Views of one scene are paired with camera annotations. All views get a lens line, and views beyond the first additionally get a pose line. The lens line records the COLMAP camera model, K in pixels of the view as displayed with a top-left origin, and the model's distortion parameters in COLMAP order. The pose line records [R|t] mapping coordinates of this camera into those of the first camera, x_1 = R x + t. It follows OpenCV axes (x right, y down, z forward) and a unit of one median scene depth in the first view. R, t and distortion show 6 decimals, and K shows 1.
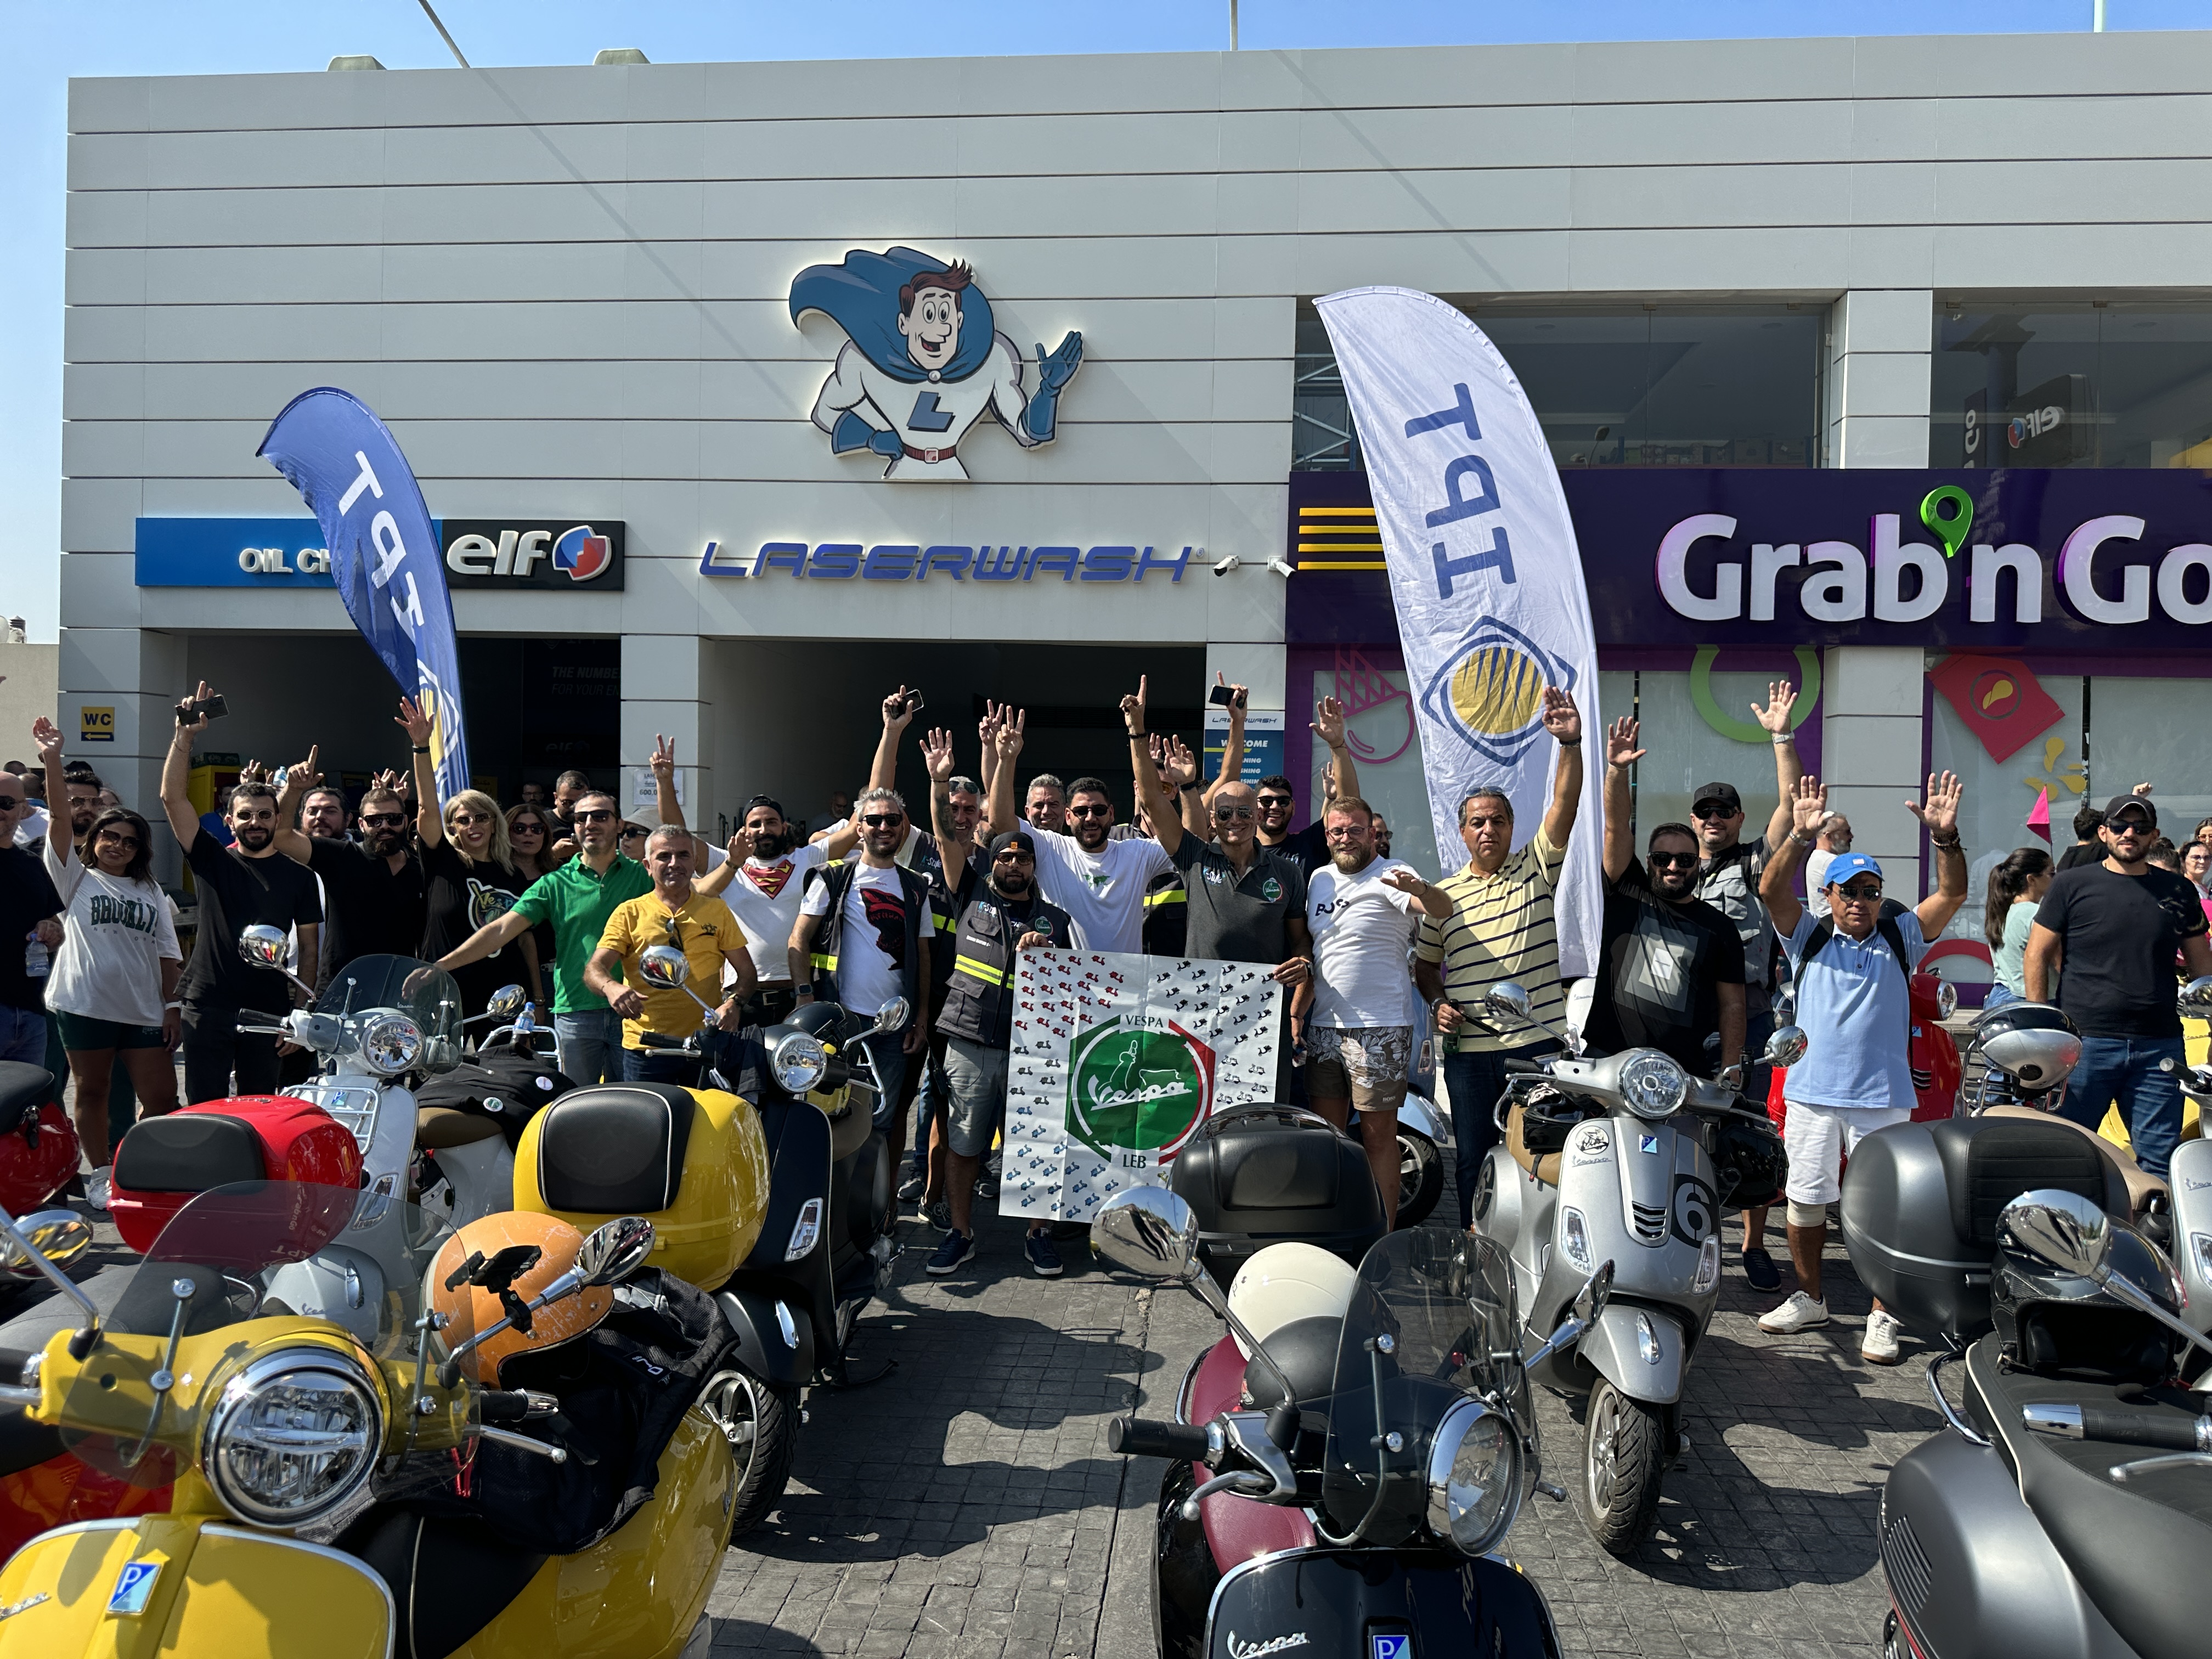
lens RADIAL K [[1563.2, 0, 1113.8], [0, 1563.2, 821.8], [0, 0, 1]] dist [0.022623, -0.017419]
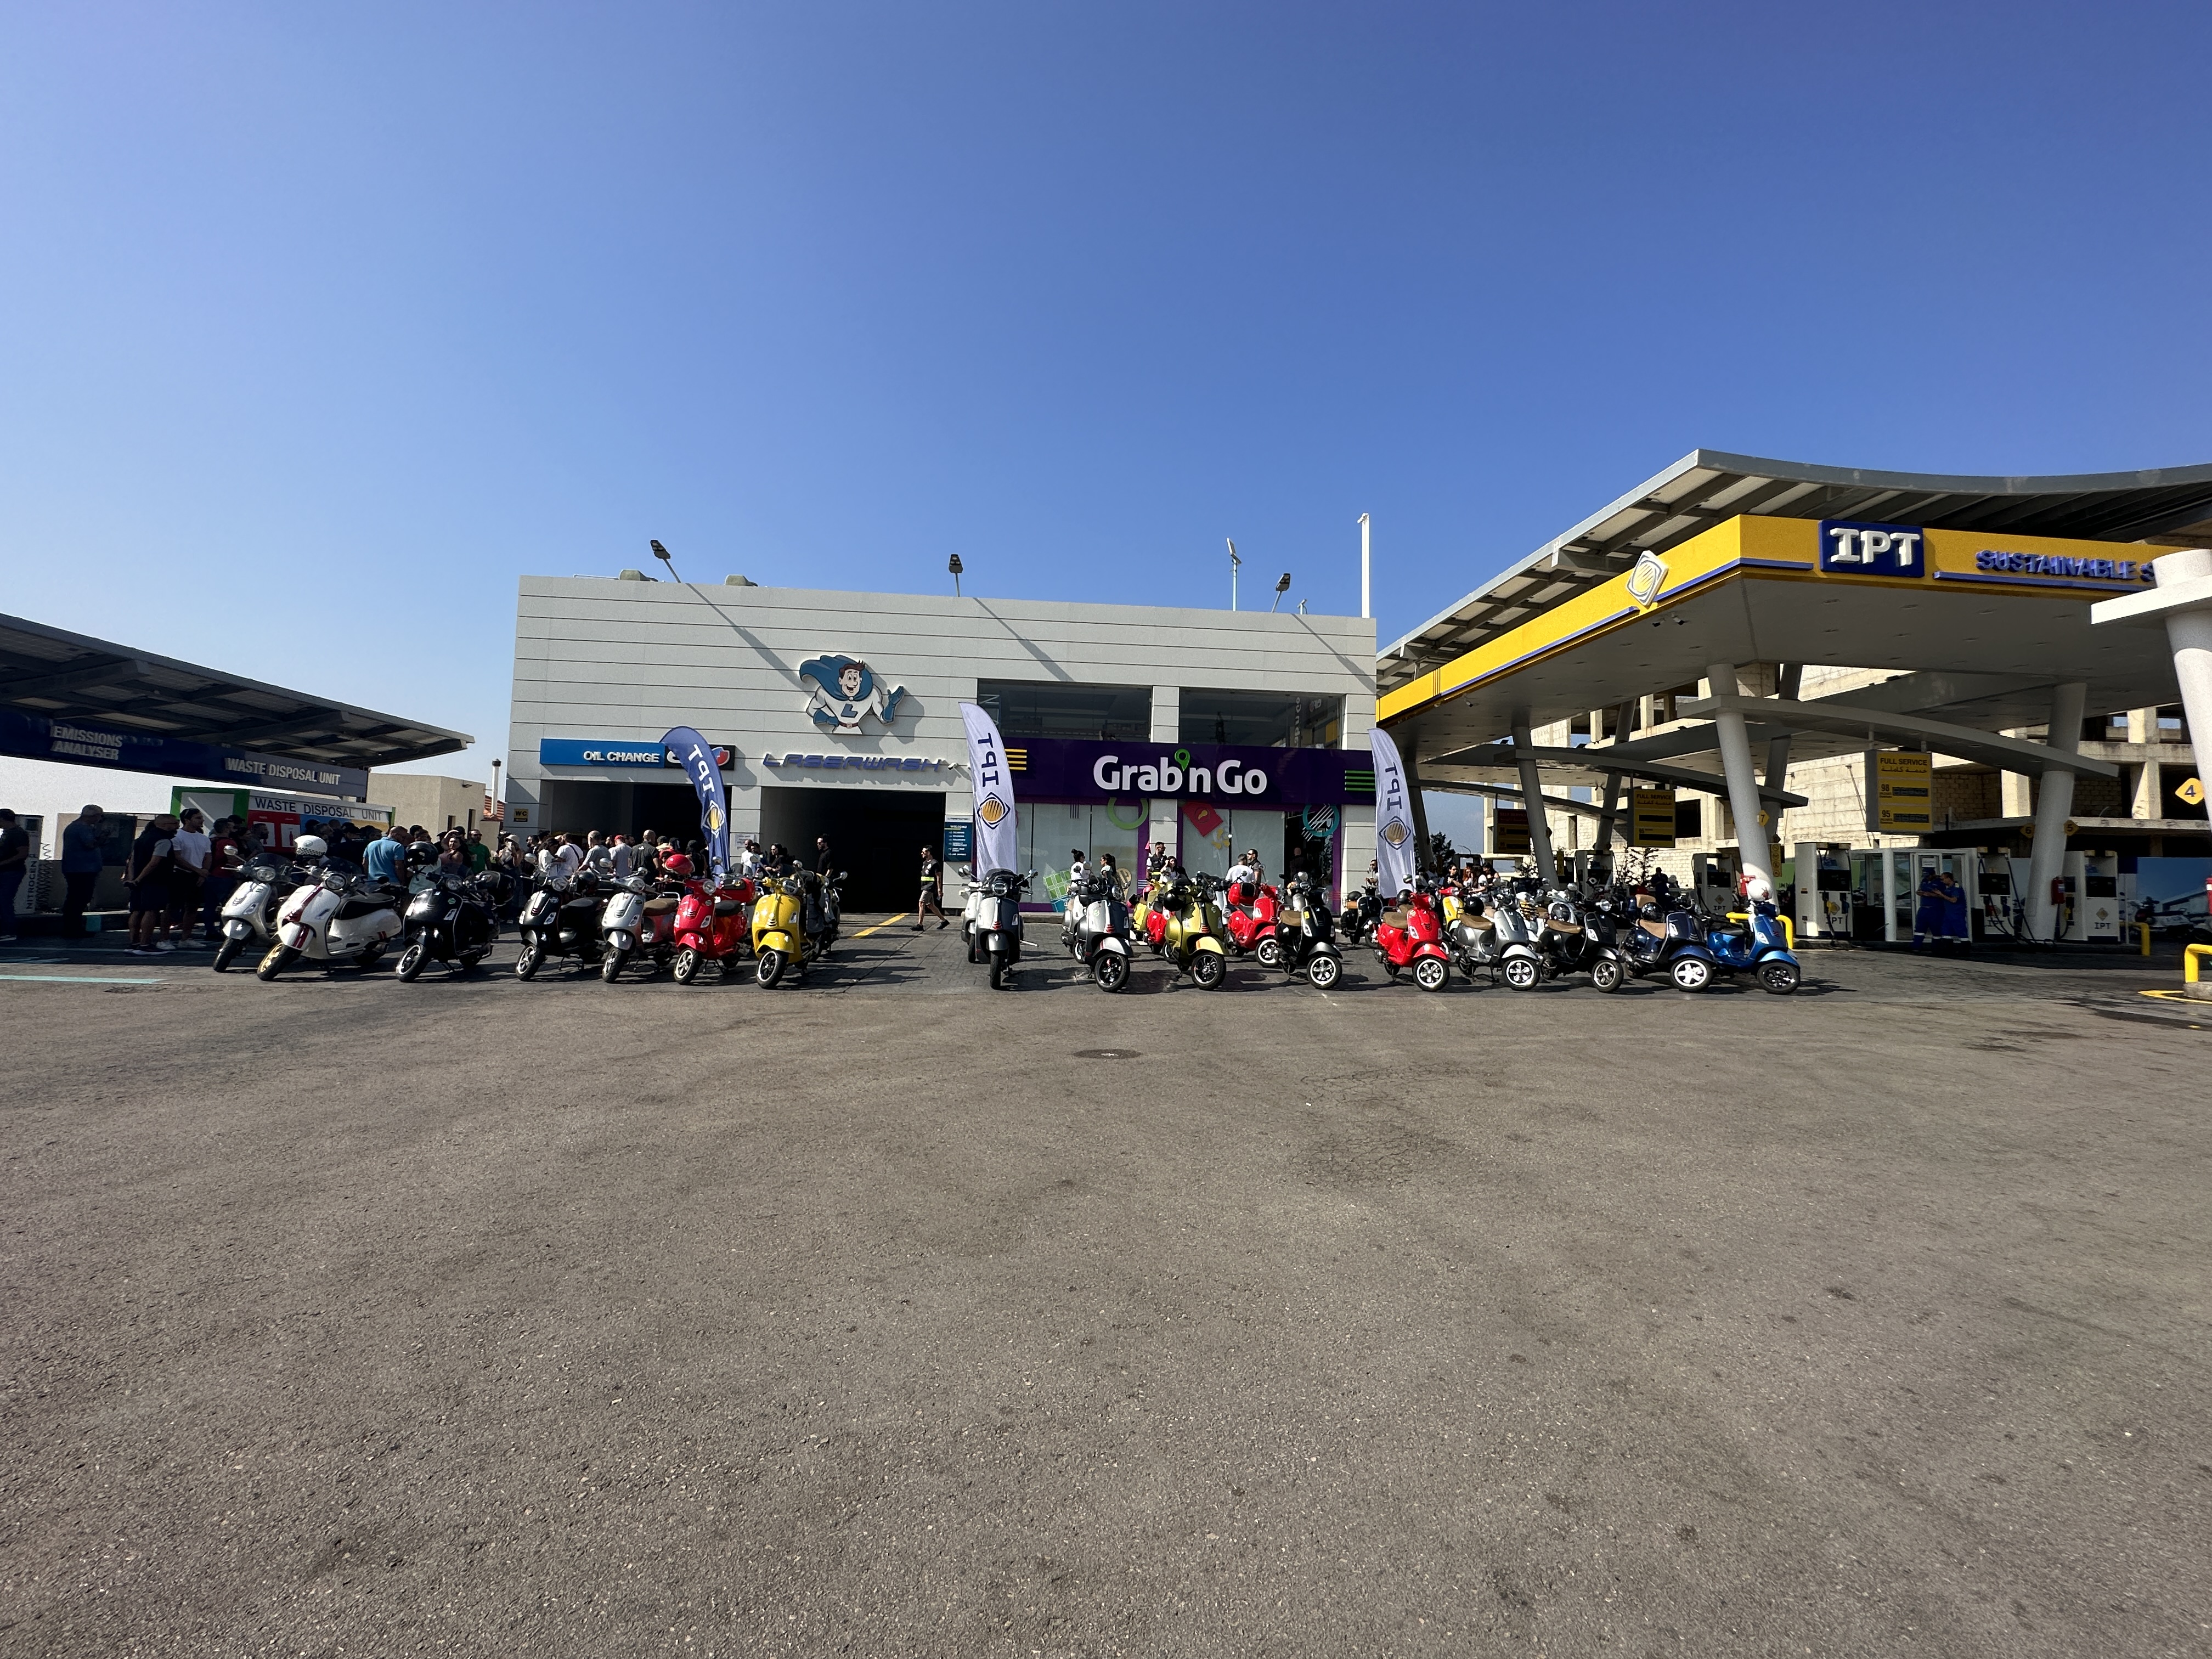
lens RADIAL K [[888.7, 0, 1110.3], [0, 888.7, 836.1], [0, 0, 1]] dist [0.001294, 0.000010]
pose [[0.985282, 0.010836, 0.170594, 0.083749], [-0.001733, 0.998571, -0.053417, 0.056357], [-0.170929, 0.052336, 0.983892, -0.717579]]
